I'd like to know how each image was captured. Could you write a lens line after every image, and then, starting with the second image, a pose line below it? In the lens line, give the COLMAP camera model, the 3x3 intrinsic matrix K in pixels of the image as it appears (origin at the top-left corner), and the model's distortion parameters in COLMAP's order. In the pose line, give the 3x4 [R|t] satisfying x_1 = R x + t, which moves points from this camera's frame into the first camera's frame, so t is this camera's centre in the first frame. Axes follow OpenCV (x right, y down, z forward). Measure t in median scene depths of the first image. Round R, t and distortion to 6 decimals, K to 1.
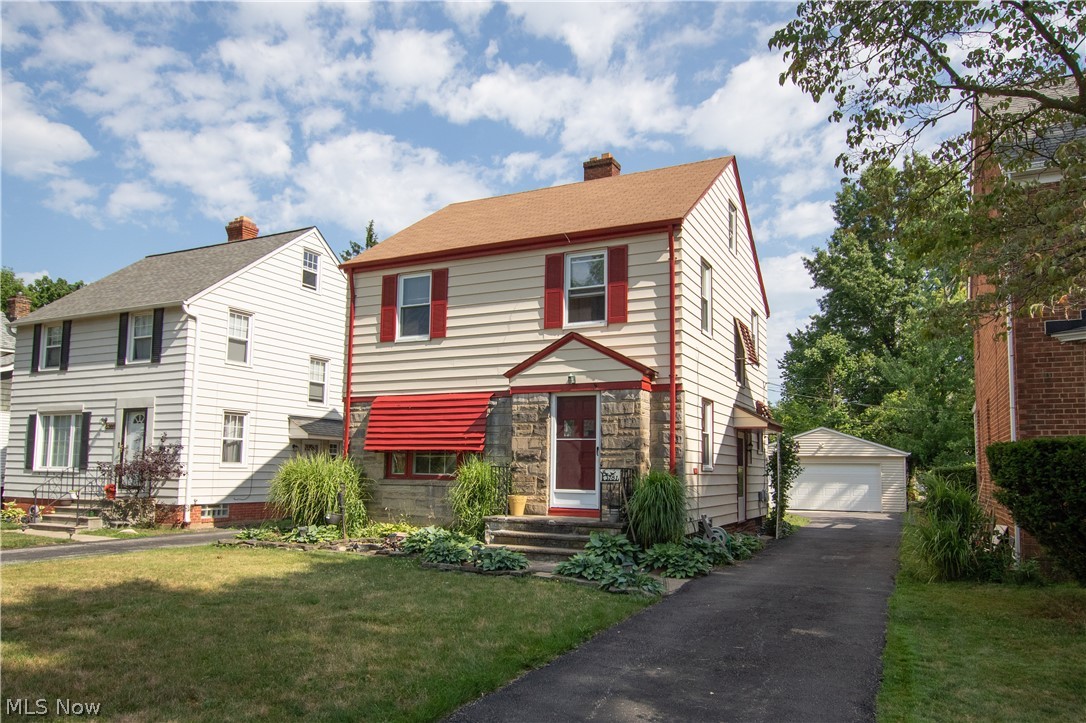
lens RADIAL K [[685.7, 0, 507.8], [0, 685.7, 372.1], [0, 0, 1]] dist [-0.017684, 0.005244]
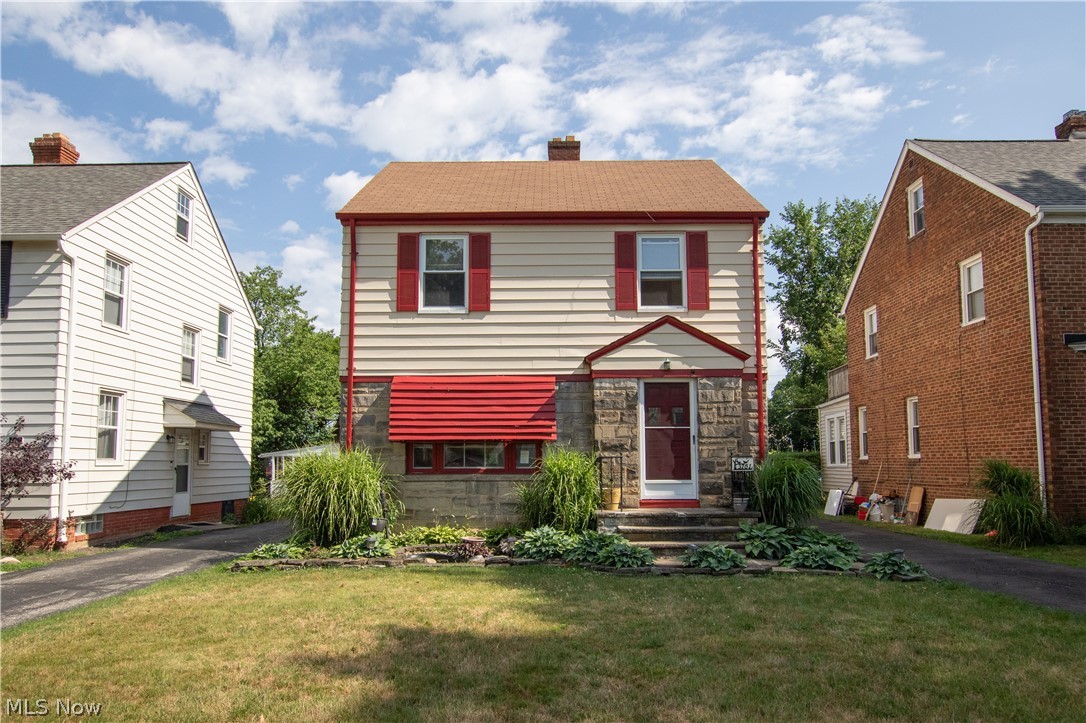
lens RADIAL K [[685.7, 0, 542.1], [0, 685.7, 371.0], [0, 0, 1]] dist [-0.017684, 0.005244]
pose [[0.907530, 0.038426, 0.418226, -0.387984], [-0.042252, 0.999107, -0.000113, 0.022281], [-0.417857, -0.017568, 0.908343, 0.171082]]
